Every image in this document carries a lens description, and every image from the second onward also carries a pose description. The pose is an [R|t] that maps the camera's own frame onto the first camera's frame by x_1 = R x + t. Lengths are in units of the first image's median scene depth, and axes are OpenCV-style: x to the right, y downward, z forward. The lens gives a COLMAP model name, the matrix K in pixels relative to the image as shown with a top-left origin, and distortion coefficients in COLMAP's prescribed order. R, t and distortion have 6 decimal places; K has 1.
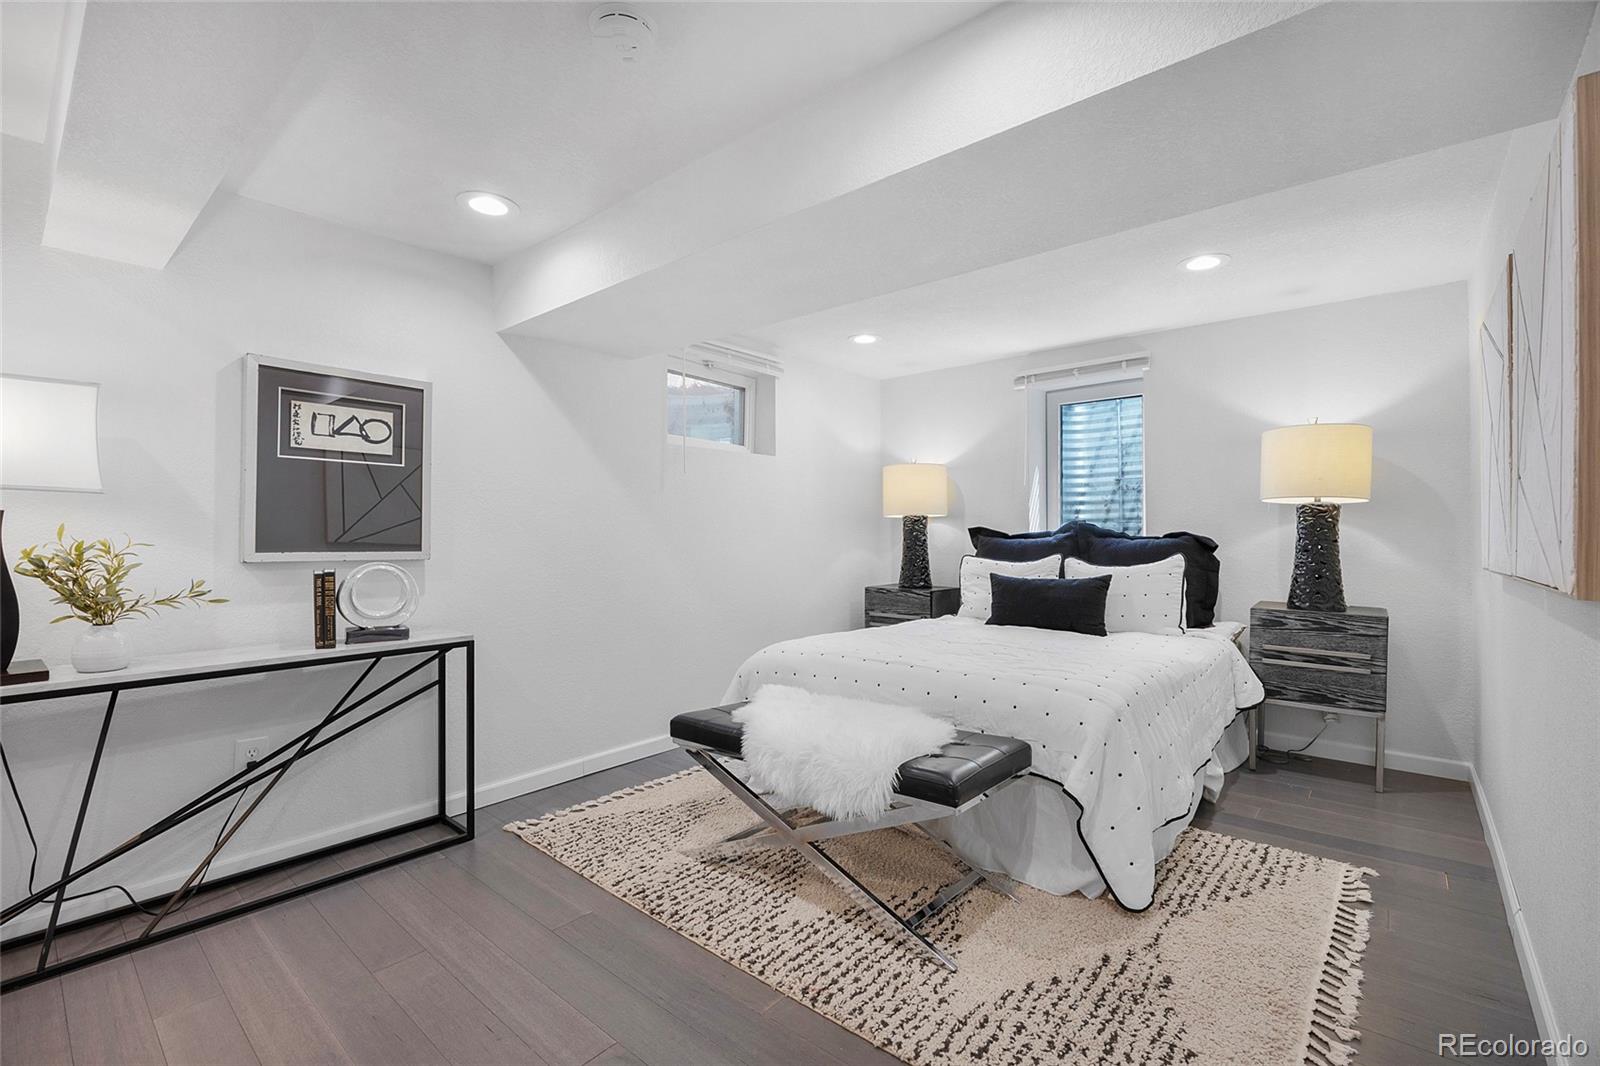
lens RADIAL K [[705.6, 0, 800.0], [0, 705.6, 533.0], [0, 0, 1]] dist [-0.013983, 0.000033]
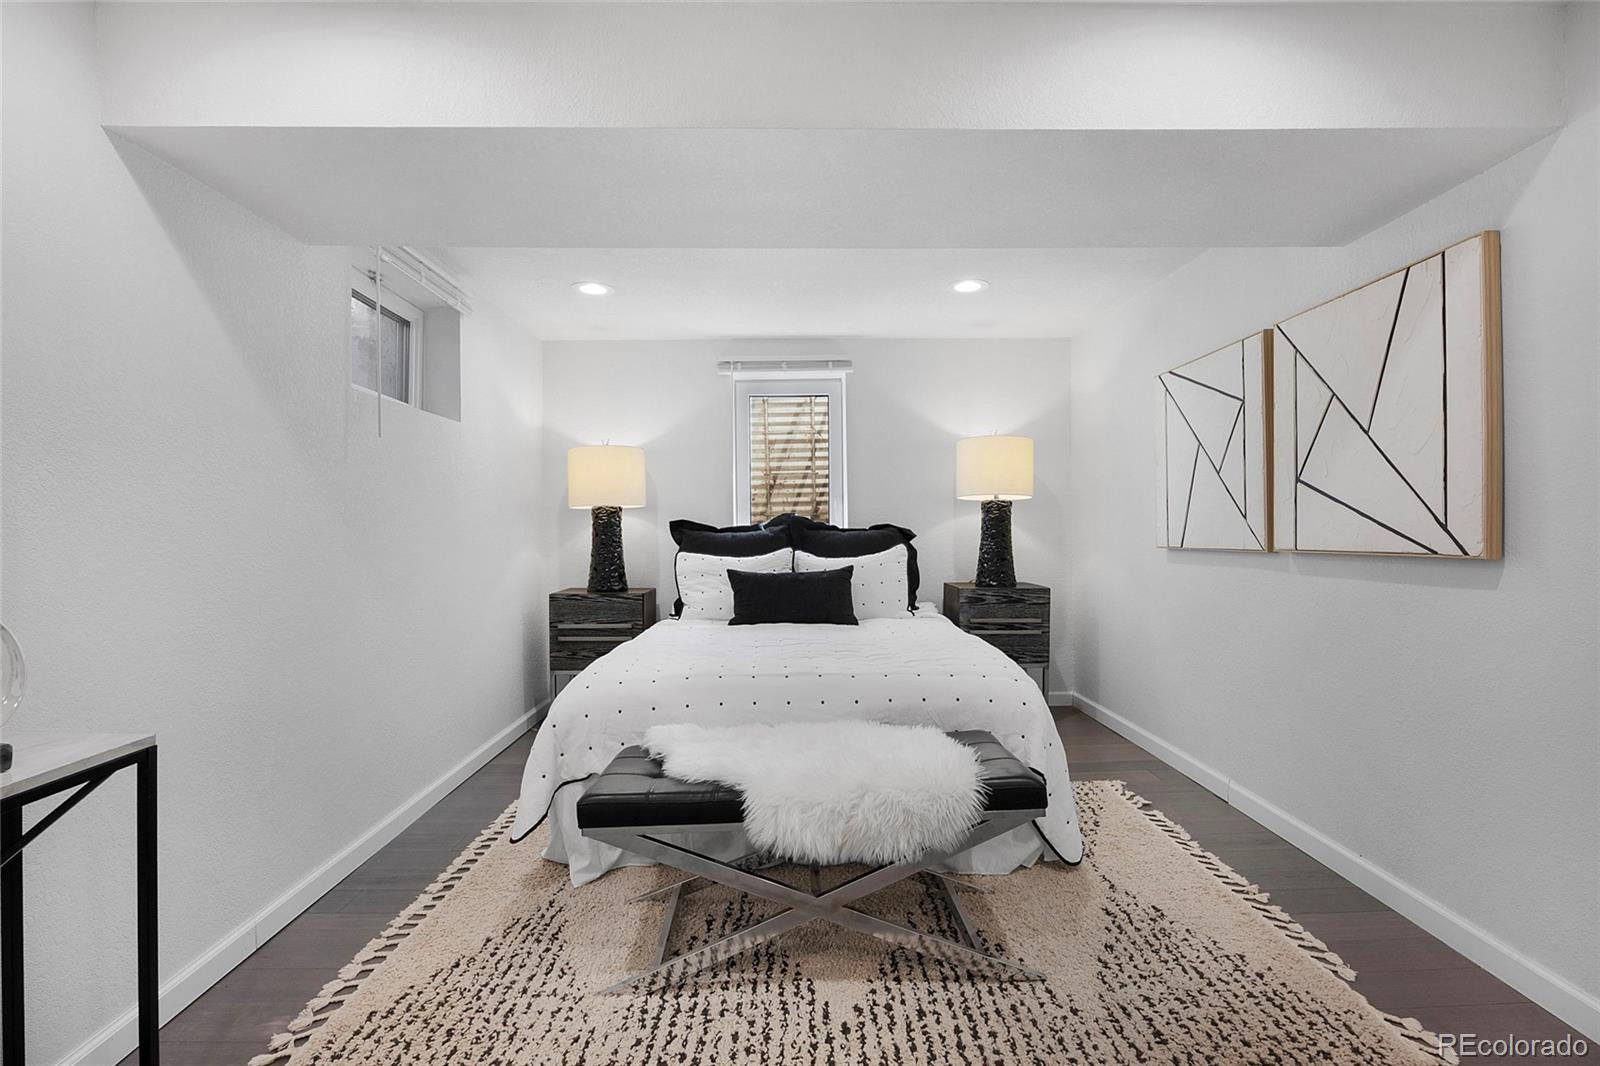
lens RADIAL K [[741.7, 0, 799.8], [0, 741.7, 526.8], [0, 0, 1]] dist [-0.015568, 0.000081]
pose [[0.742416, -0.004466, 0.669924, -0.399668], [0.007497, 0.999971, -0.001642, 0.004195], [-0.669897, 0.006241, 0.742428, 0.271821]]
